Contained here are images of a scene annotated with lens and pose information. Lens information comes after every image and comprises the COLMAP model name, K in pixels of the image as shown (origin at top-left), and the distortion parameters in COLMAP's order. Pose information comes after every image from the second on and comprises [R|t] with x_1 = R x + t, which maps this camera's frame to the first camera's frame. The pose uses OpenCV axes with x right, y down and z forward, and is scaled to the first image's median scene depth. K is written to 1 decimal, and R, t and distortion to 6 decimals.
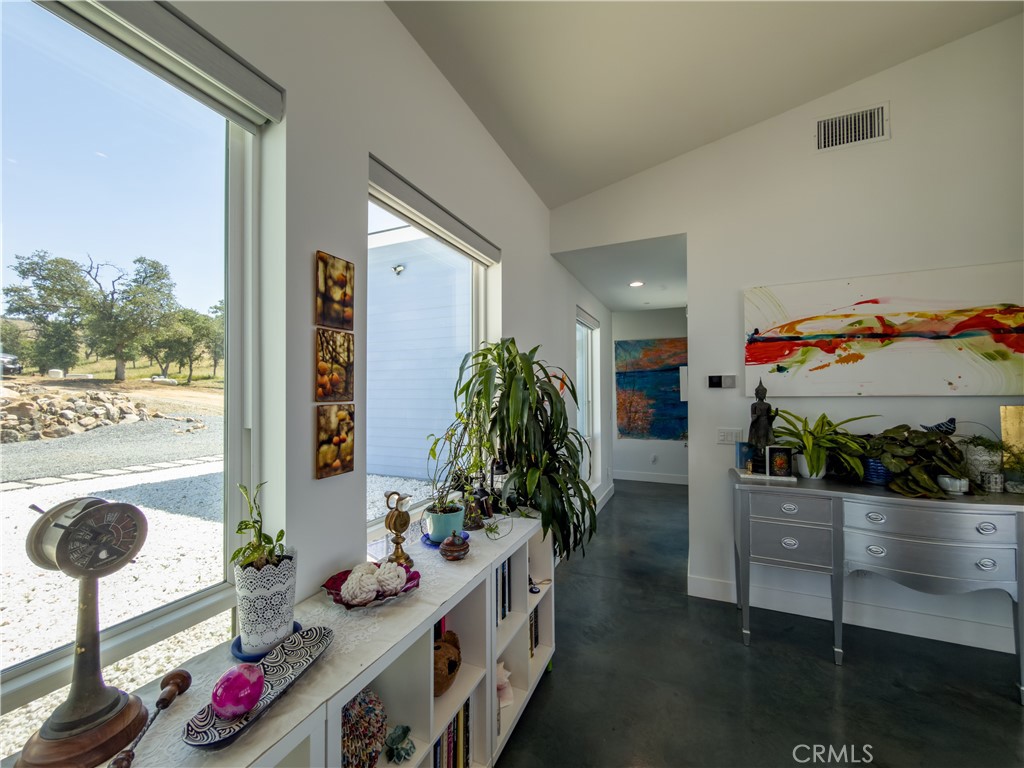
lens RADIAL K [[404.9, 0, 510.5], [0, 404.9, 385.6], [0, 0, 1]] dist [0.000993, -0.000085]
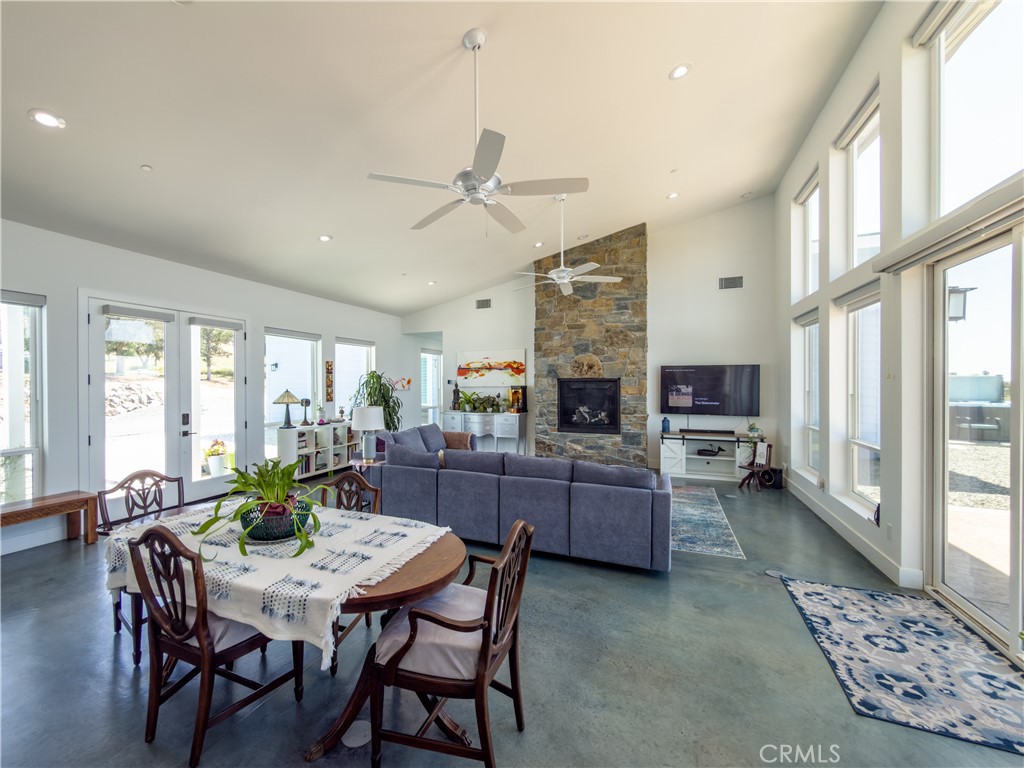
lens RADIAL K [[428.8, 0, 484.2], [0, 428.8, 383.0], [0, 0, 1]] dist [0.001358, 0.000000]
pose [[0.999907, -0.001342, 0.013578, 0.787853], [0.001083, 0.999818, 0.019030, -0.067406], [-0.013601, -0.019014, 0.999727, -2.412747]]
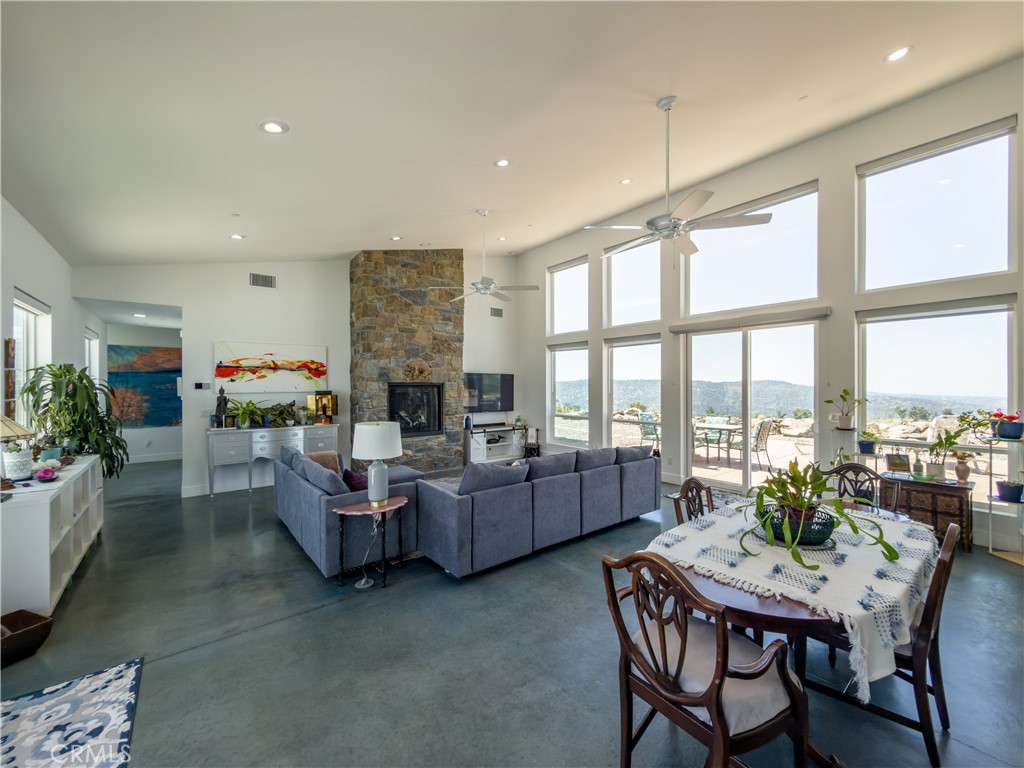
lens RADIAL K [[404.9, 0, 510.5], [0, 404.9, 385.6], [0, 0, 1]] dist [0.000993, -0.000085]
pose [[0.453479, 0.001673, 0.891266, -0.625963], [-0.015156, 0.999868, 0.005835, -0.050085], [-0.891138, -0.016154, 0.453444, -1.382675]]
